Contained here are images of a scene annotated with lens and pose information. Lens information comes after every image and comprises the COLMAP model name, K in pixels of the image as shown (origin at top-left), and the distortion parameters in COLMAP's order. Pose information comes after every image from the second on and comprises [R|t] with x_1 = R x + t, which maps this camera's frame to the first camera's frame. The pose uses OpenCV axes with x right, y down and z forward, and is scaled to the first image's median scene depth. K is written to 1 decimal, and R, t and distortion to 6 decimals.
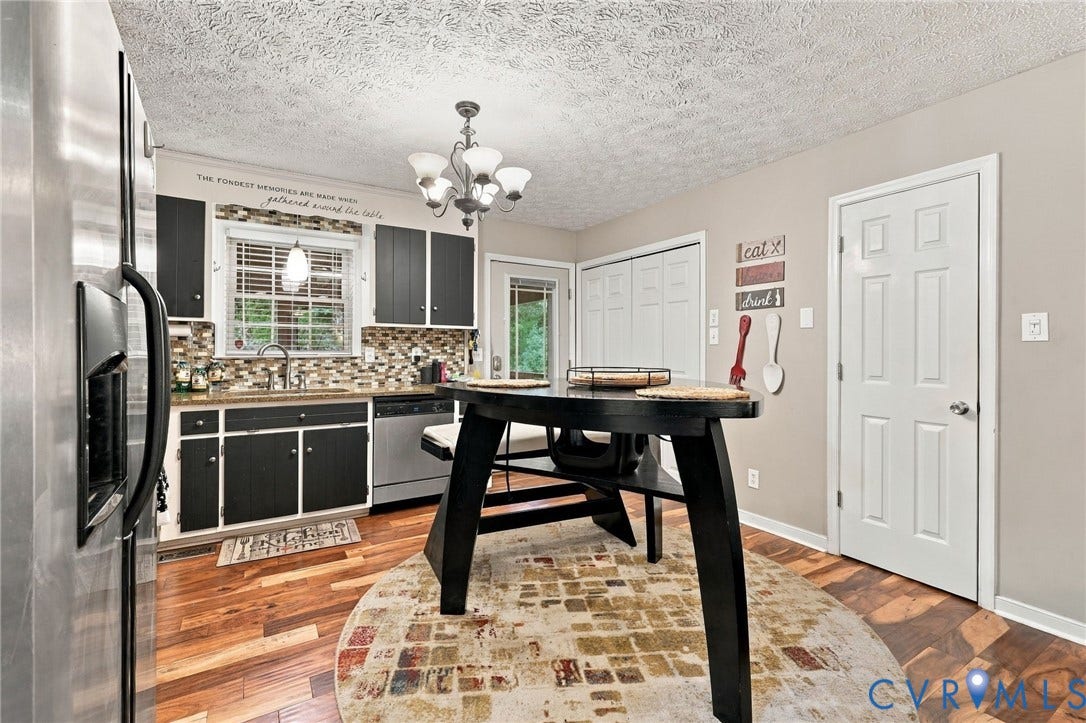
lens RADIAL K [[469.5, 0, 538.9], [0, 469.5, 351.7], [0, 0, 1]] dist [-0.000150, -0.000318]
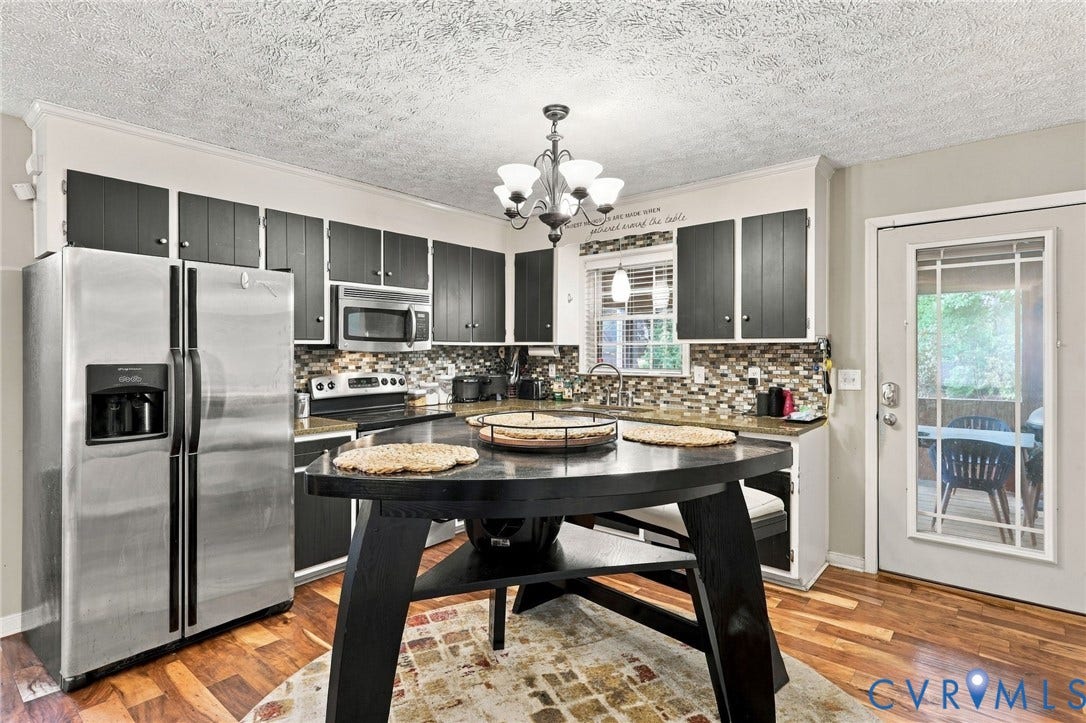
lens RADIAL K [[558.6, 0, 536.9], [0, 558.6, 354.6], [0, 0, 1]] dist [0.006689, -0.002591]
pose [[0.312772, 0.003077, -0.949823, 0.598067], [-0.000749, 0.999995, 0.002993, -0.038264], [0.949828, -0.000225, 0.312773, 0.439558]]
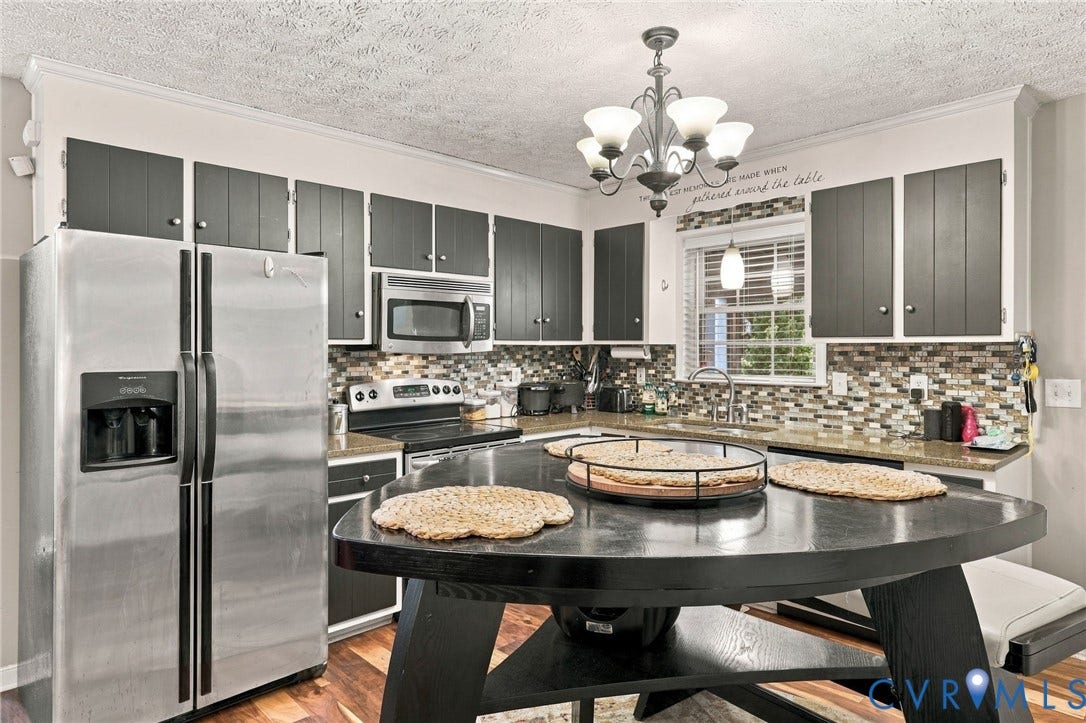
lens RADIAL K [[653.2, 0, 536.5], [0, 653.2, 351.0], [0, 0, 1]] dist [0.005450, 0.000784]
pose [[0.206947, 0.000739, -0.978352, 0.514151], [-0.000559, 1.000000, 0.000637, -0.045341], [0.978352, 0.000415, 0.206947, 0.439440]]
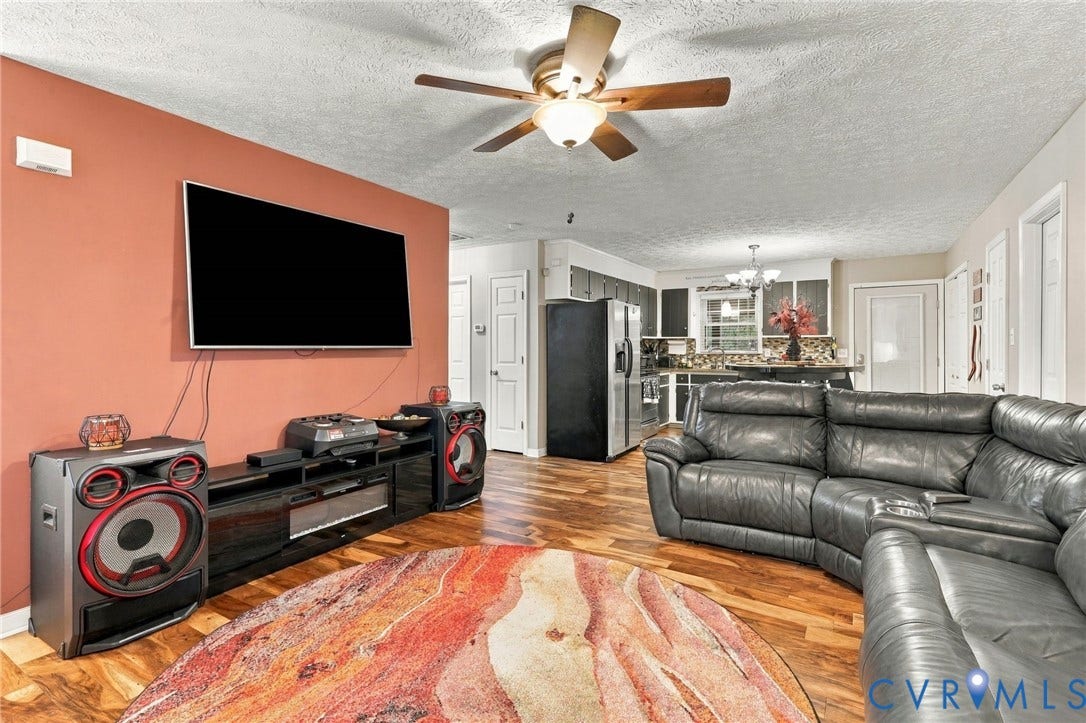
lens RADIAL K [[504.5, 0, 541.7], [0, 504.5, 345.3], [0, 0, 1]] dist [0.004588, -0.000265]
pose [[0.443024, -0.007958, -0.896475, 1.127582], [-0.000058, 0.999960, -0.008906, -0.004865], [0.896510, 0.003997, 0.443006, -0.724281]]
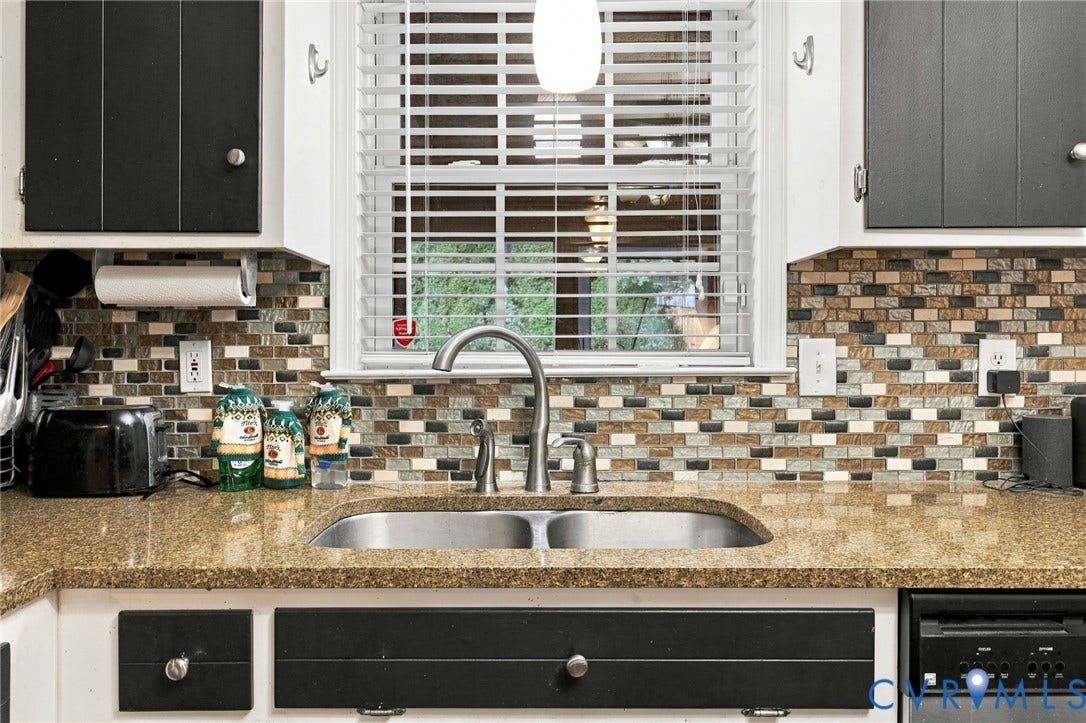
lens RADIAL K [[768.2, 0, 537.0], [0, 768.2, 351.8], [0, 0, 1]] dist [0.002779, -0.004362]
pose [[0.849862, -0.003919, -0.526990, -0.300864], [0.003355, 0.999992, -0.002026, -0.001432], [0.526994, -0.000046, 0.849869, 0.622541]]
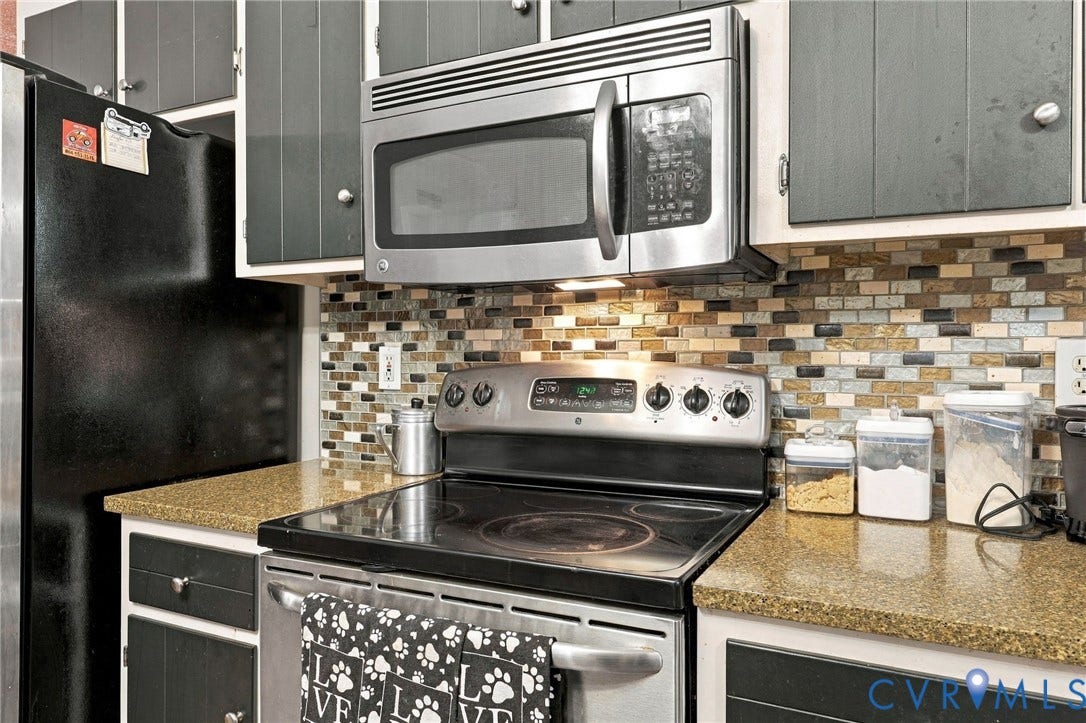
lens RADIAL K [[768.2, 0, 544.3], [0, 768.2, 351.0], [0, 0, 1]] dist [0.002779, -0.004362]
pose [[-0.859095, -0.008279, -0.511750, -0.338738], [-0.007685, 0.999965, -0.003276, -0.002256], [0.511759, 0.001118, -0.859128, 0.860041]]
